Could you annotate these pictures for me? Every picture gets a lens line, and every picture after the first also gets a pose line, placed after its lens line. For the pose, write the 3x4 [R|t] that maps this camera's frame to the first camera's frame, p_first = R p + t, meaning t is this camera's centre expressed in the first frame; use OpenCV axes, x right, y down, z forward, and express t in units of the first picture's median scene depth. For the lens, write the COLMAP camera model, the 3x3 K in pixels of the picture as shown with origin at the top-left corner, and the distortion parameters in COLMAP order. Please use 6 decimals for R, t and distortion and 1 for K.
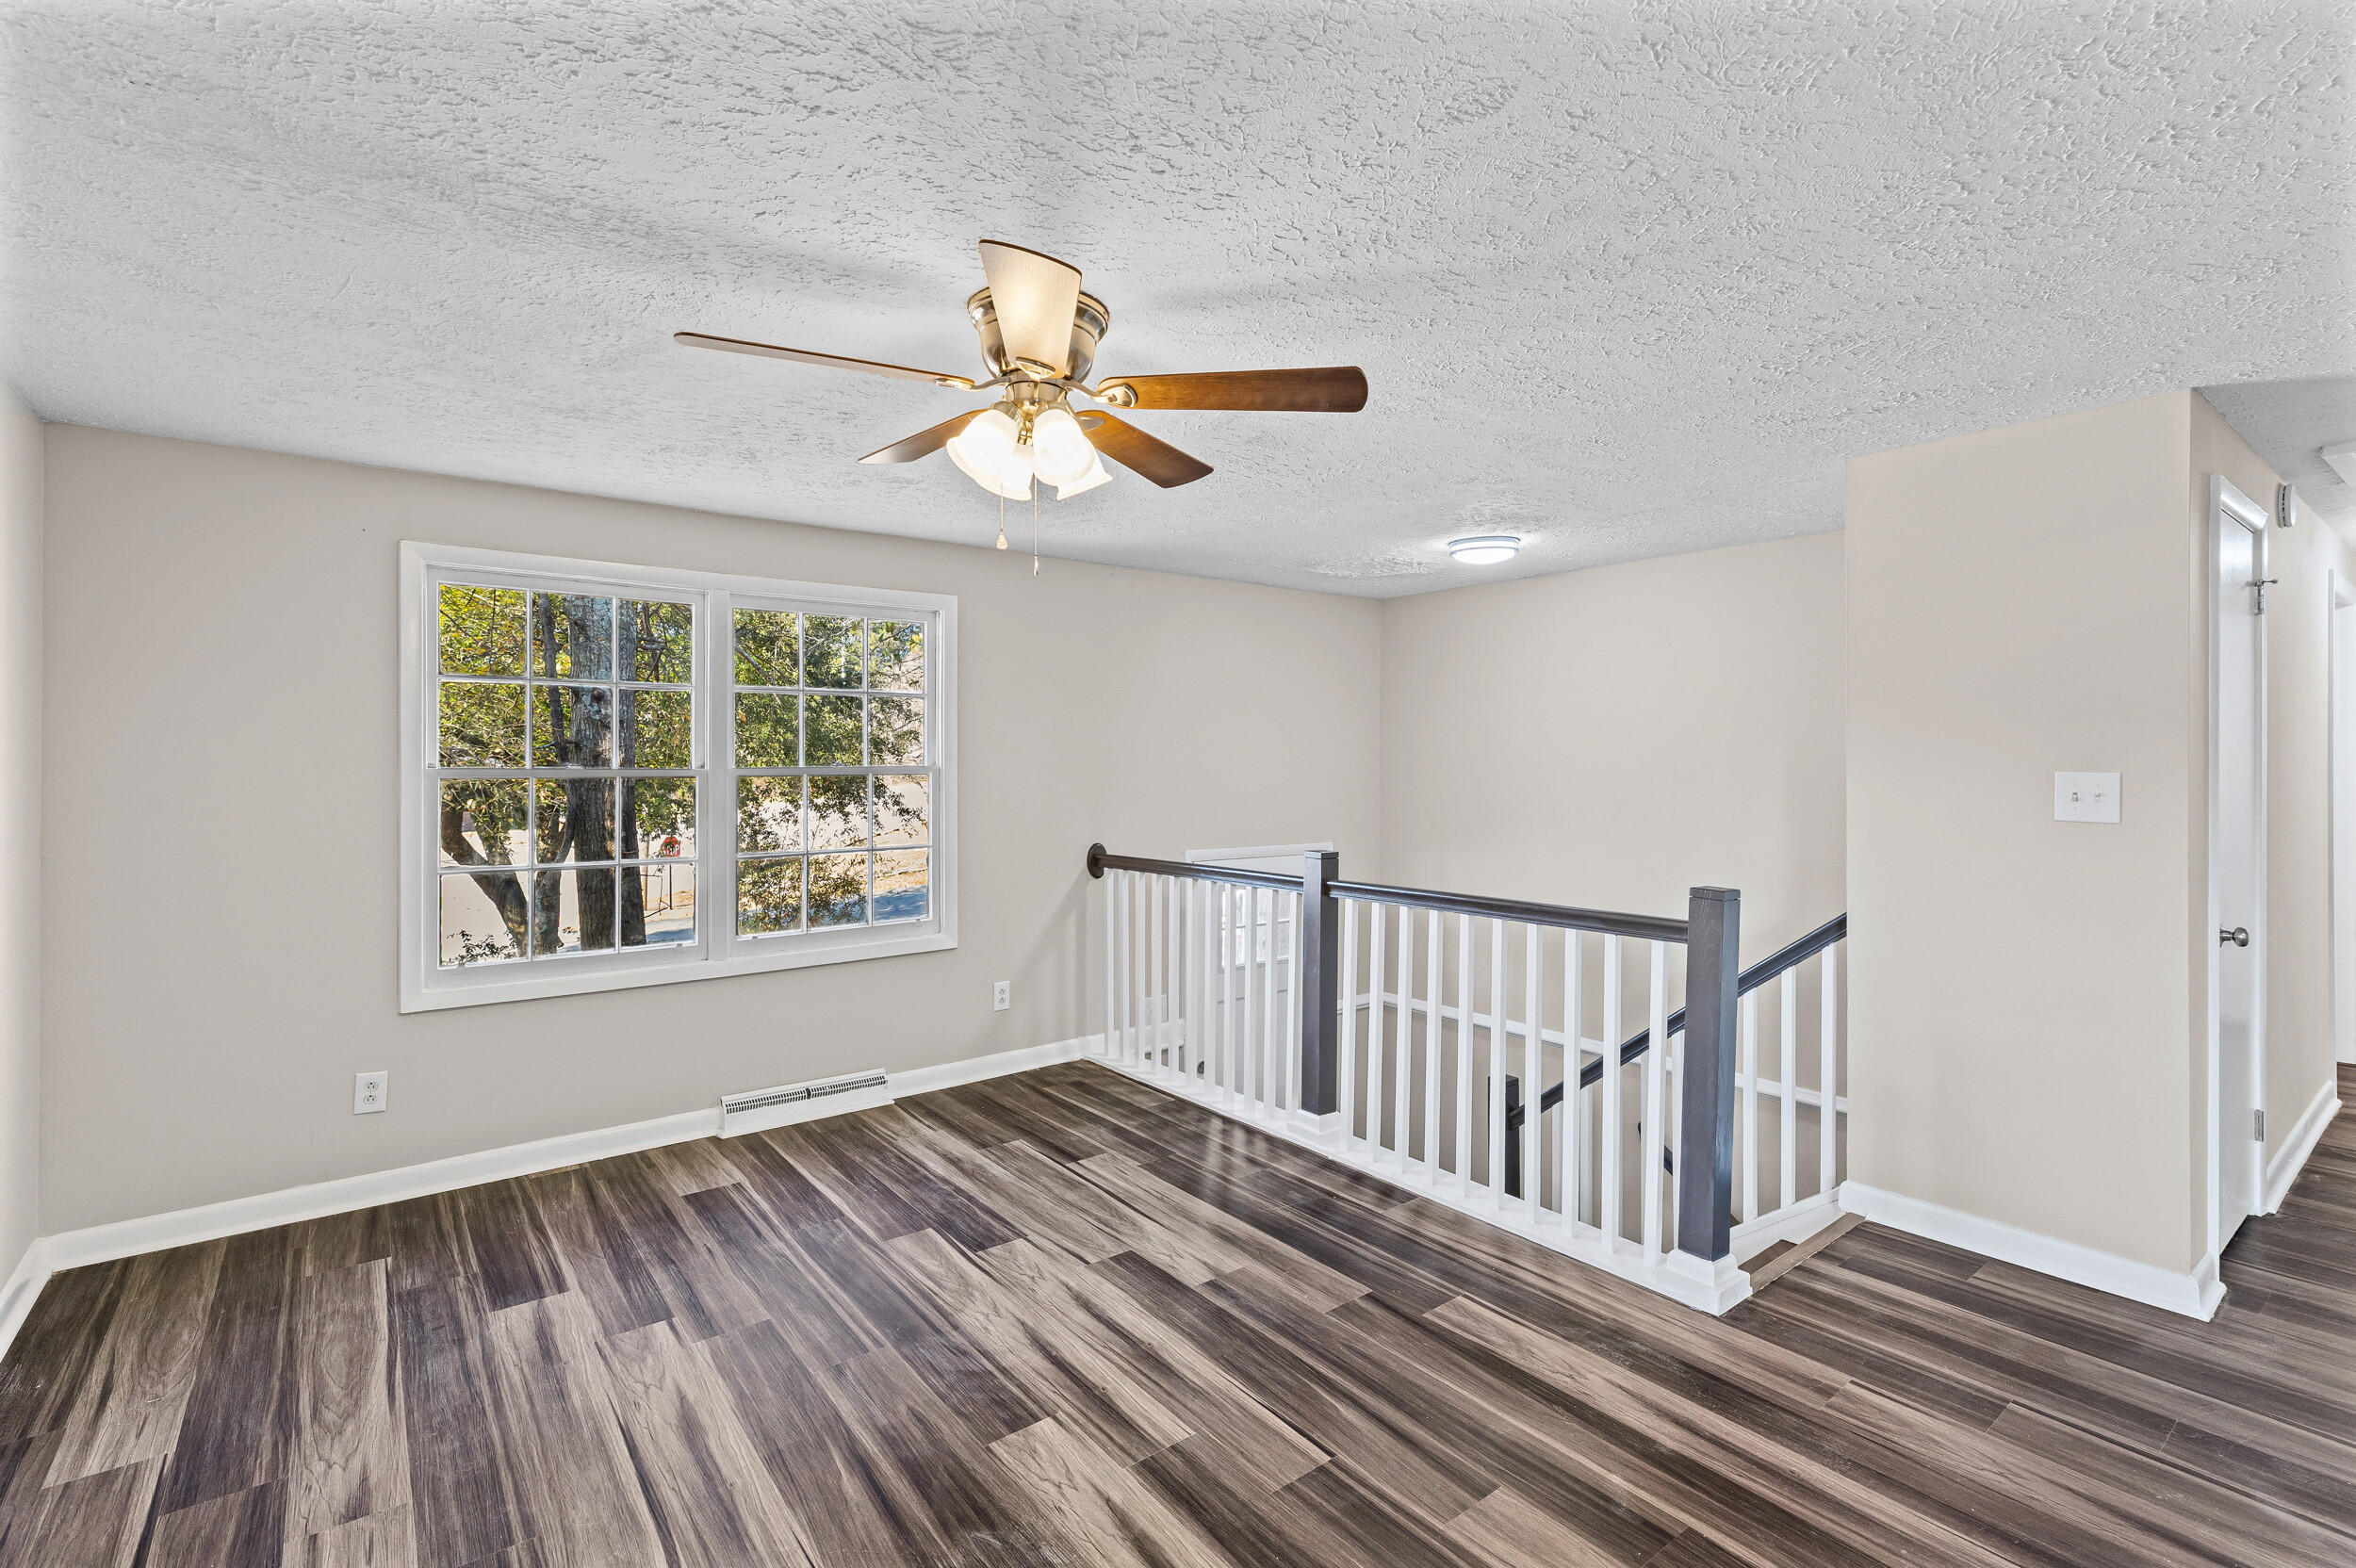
lens RADIAL K [[1059.1, 0, 1189.6], [0, 1059.1, 774.3], [0, 0, 1]] dist [0.003377, 0.001585]
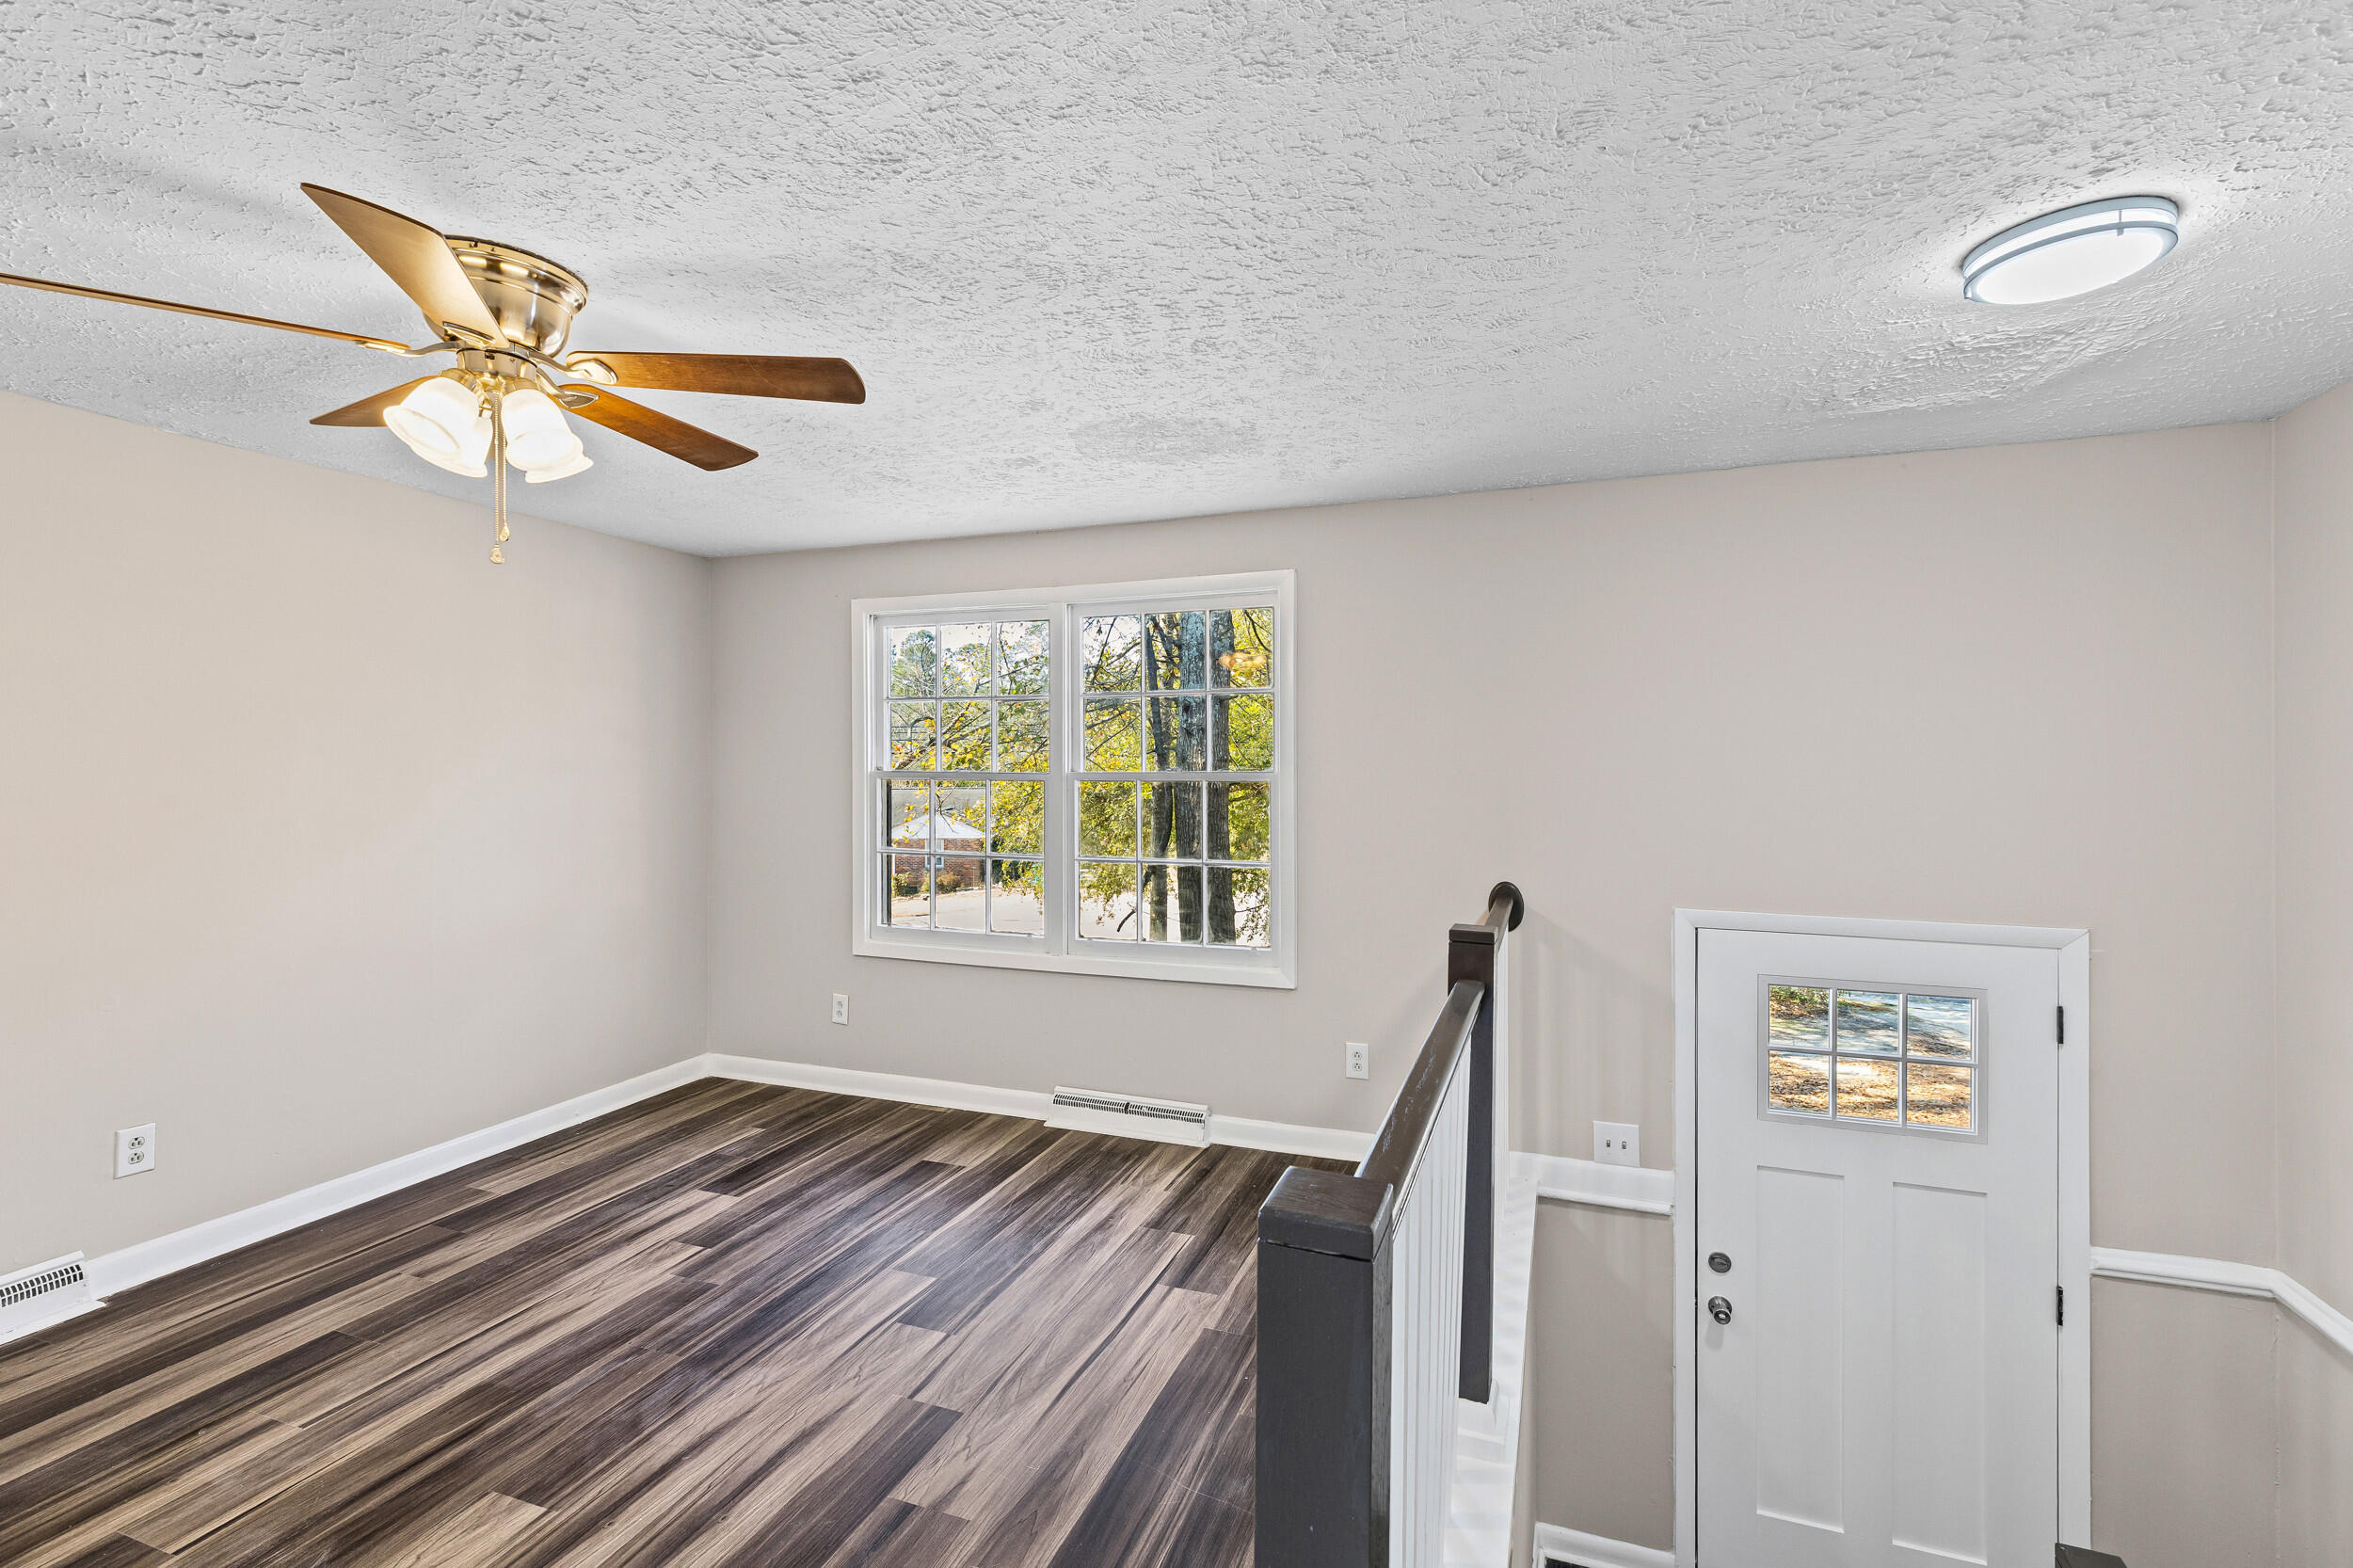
lens RADIAL K [[1057.7, 0, 1189.2], [0, 1057.7, 762.8], [0, 0, 1]] dist [0.003377, 0.001585]
pose [[0.525025, 0.002178, -0.851084, 0.625133], [-0.013449, 0.999893, -0.005738, -0.012018], [0.850980, 0.014459, 0.524999, 0.681998]]
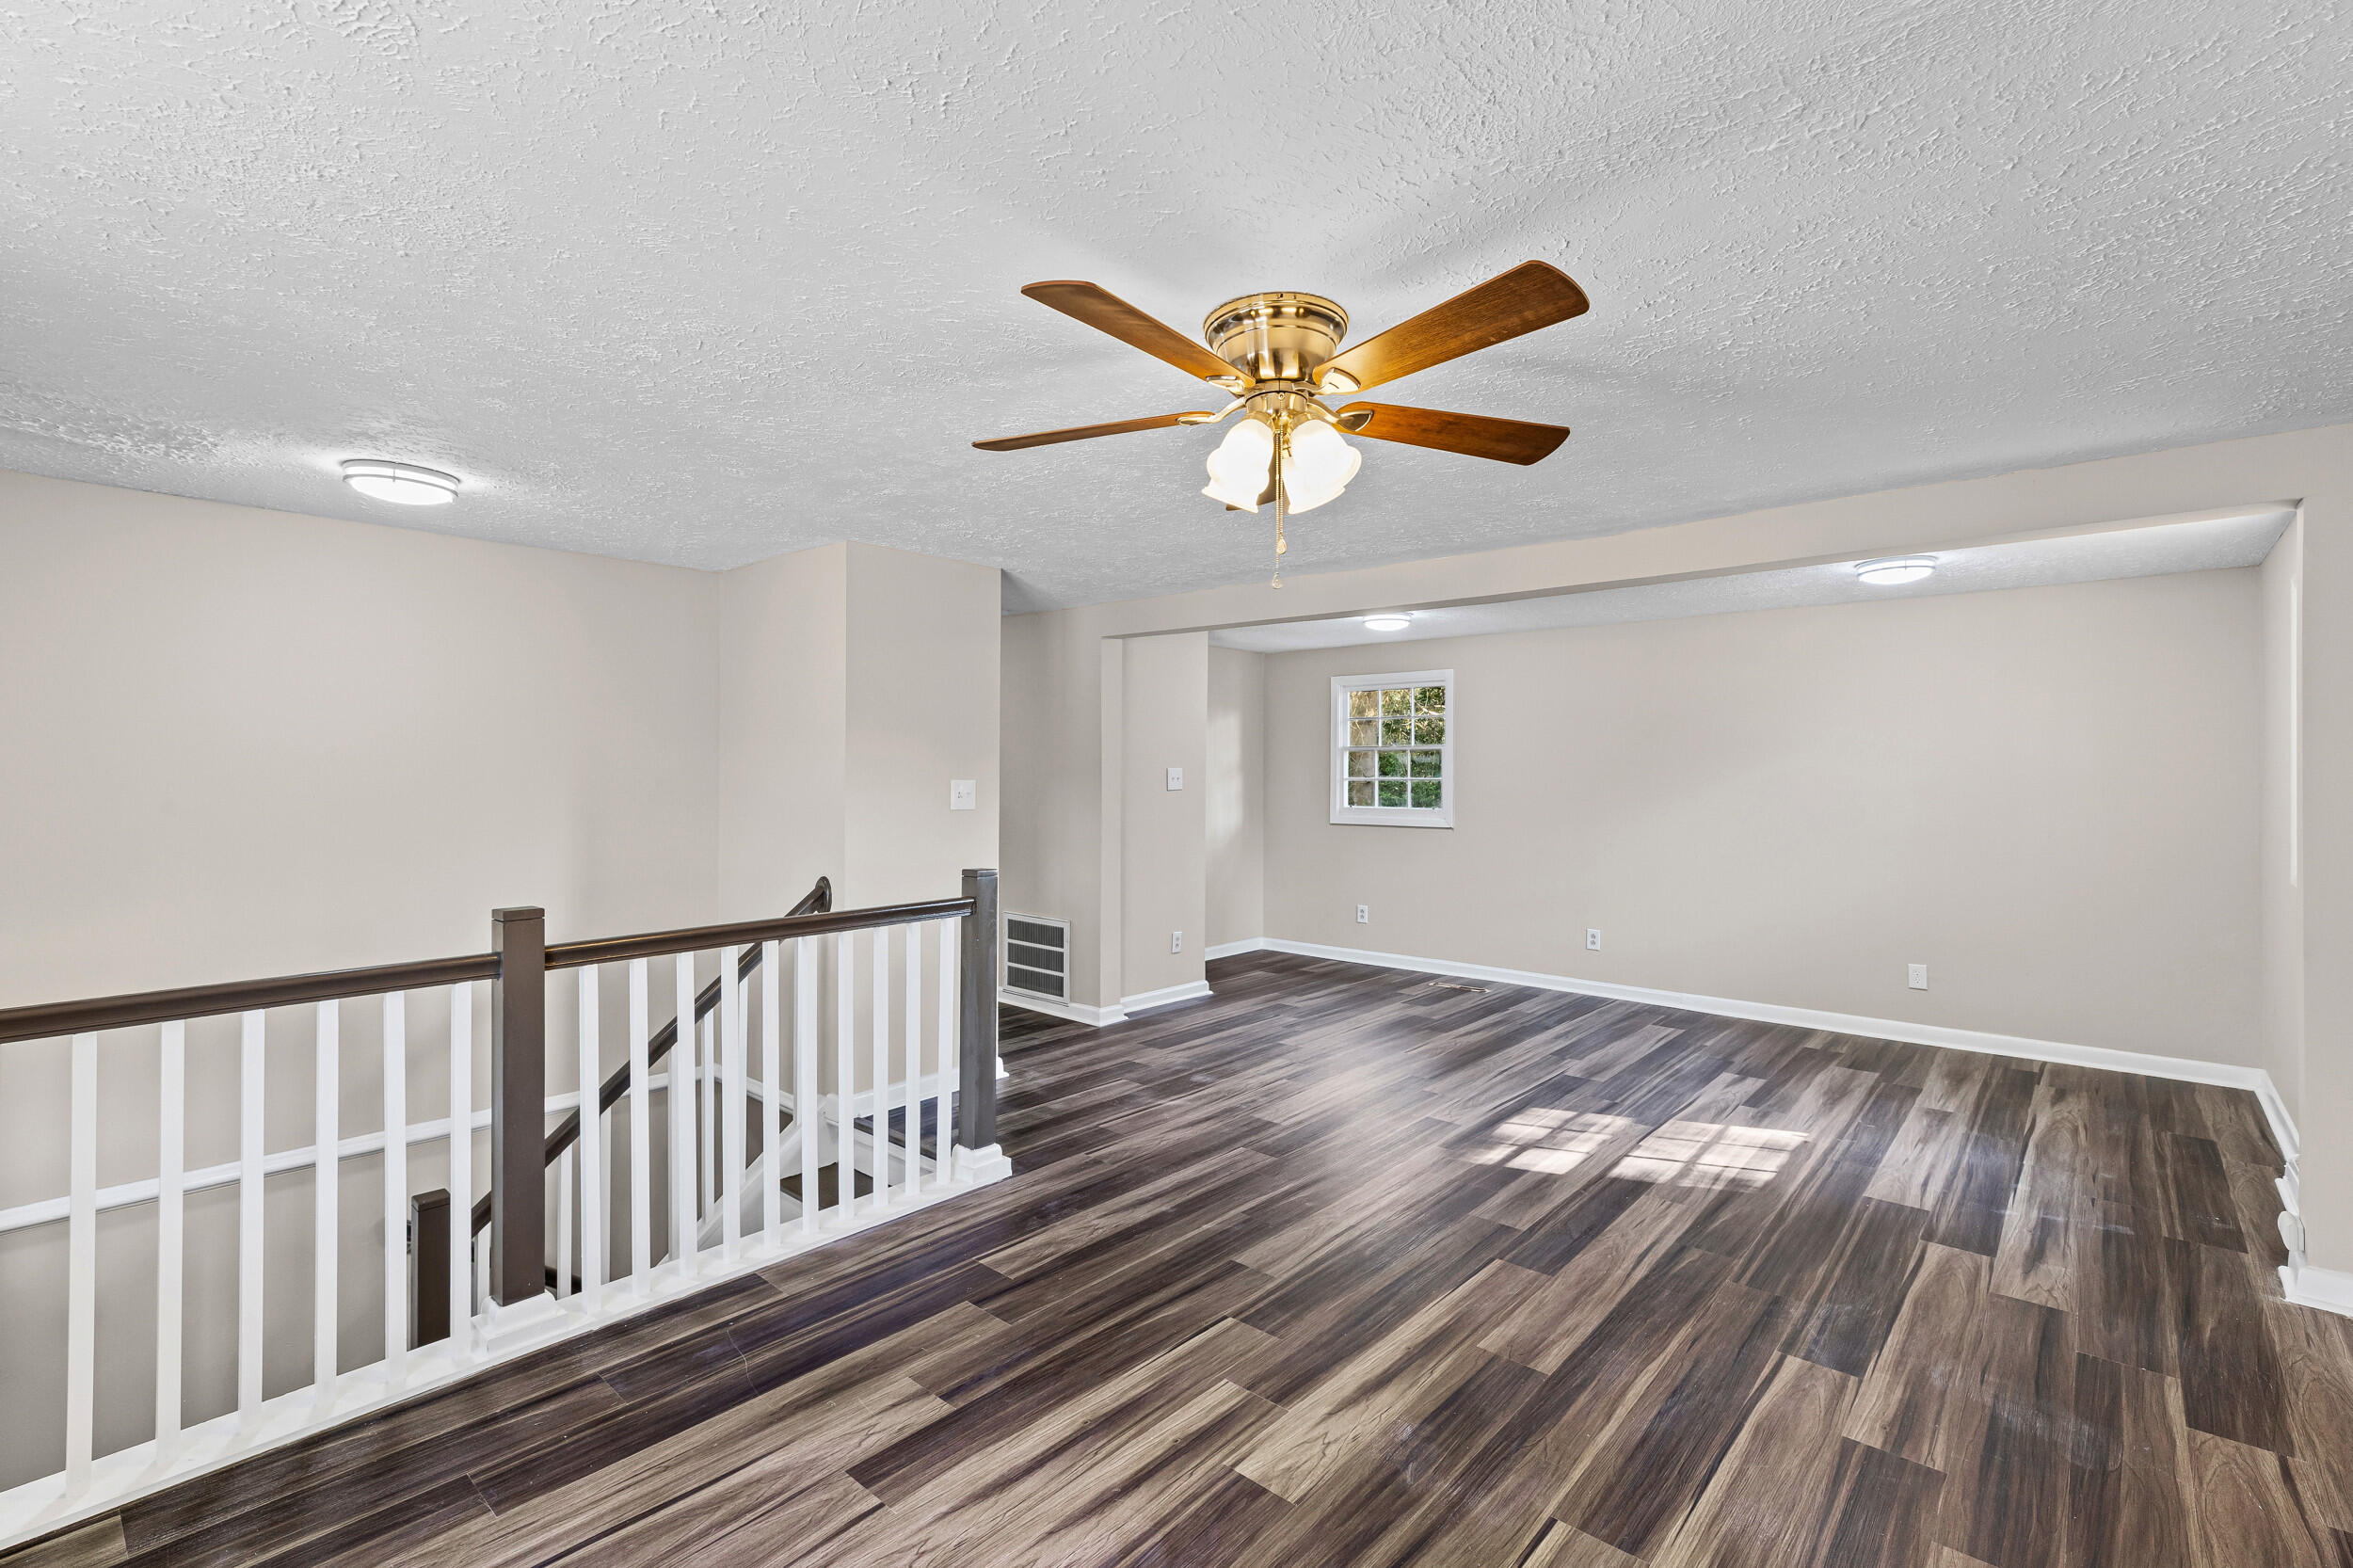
lens RADIAL K [[1057.7, 0, 1175.2], [0, 1057.7, 769.9], [0, 0, 1]] dist [0.003377, 0.001585]
pose [[-0.177431, 0.001204, 0.984133, -0.729893], [0.013359, 0.999910, 0.001185, -0.012091], [-0.984043, 0.013358, -0.177431, 0.840468]]
